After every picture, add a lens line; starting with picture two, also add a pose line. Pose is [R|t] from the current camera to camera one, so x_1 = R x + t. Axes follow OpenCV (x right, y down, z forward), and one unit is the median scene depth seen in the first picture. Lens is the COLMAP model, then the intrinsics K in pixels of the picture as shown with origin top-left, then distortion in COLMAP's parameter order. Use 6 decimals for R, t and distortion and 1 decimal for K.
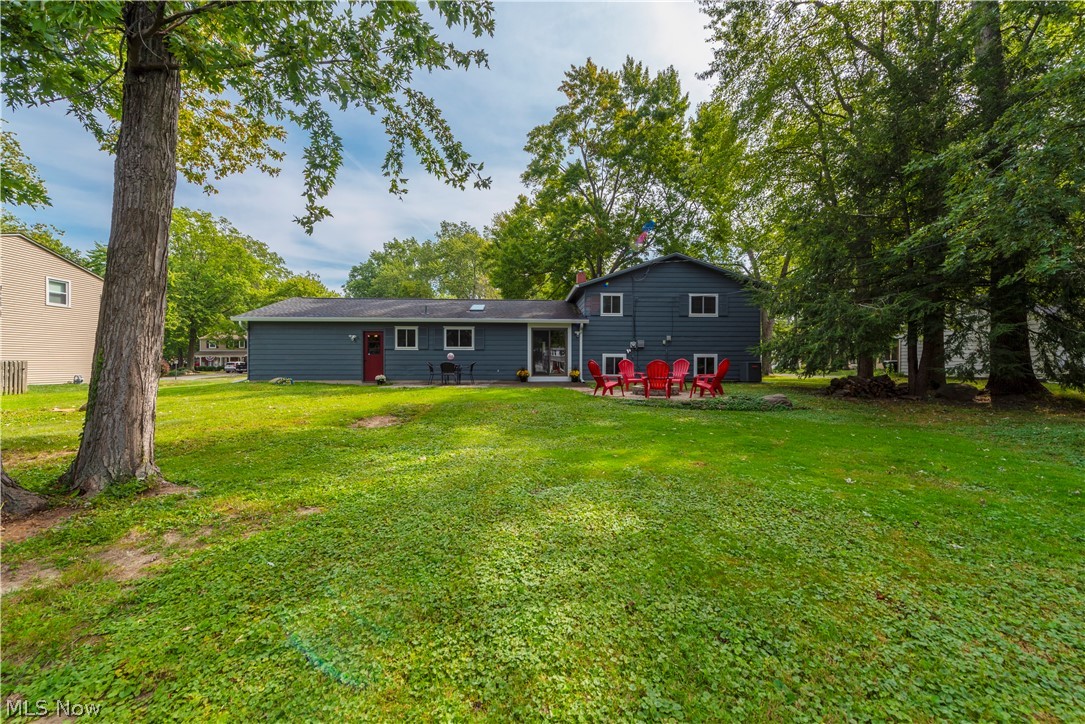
lens RADIAL K [[435.0, 0, 543.2], [0, 435.0, 367.5], [0, 0, 1]] dist [-0.008697, -0.000688]
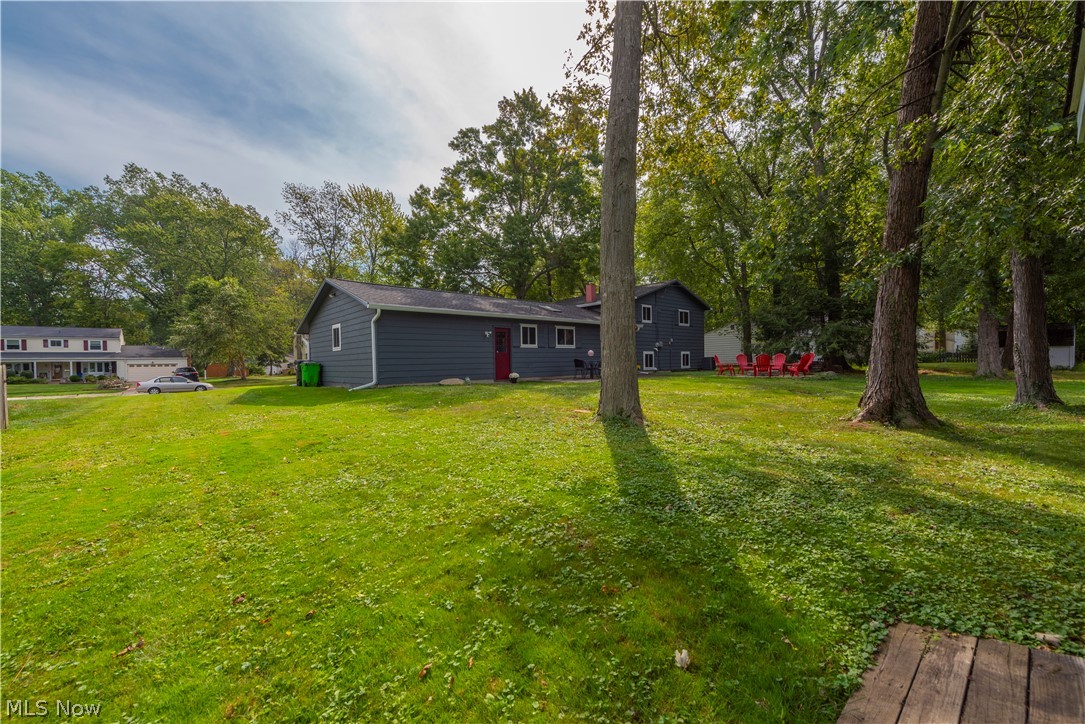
lens RADIAL K [[435.0, 0, 543.2], [0, 435.0, 367.5], [0, 0, 1]] dist [-0.008697, -0.000688]
pose [[0.751584, -0.024561, 0.659180, -0.953663], [0.023044, 0.999674, 0.010973, -0.004070], [-0.659235, 0.006943, 0.751905, 0.219554]]
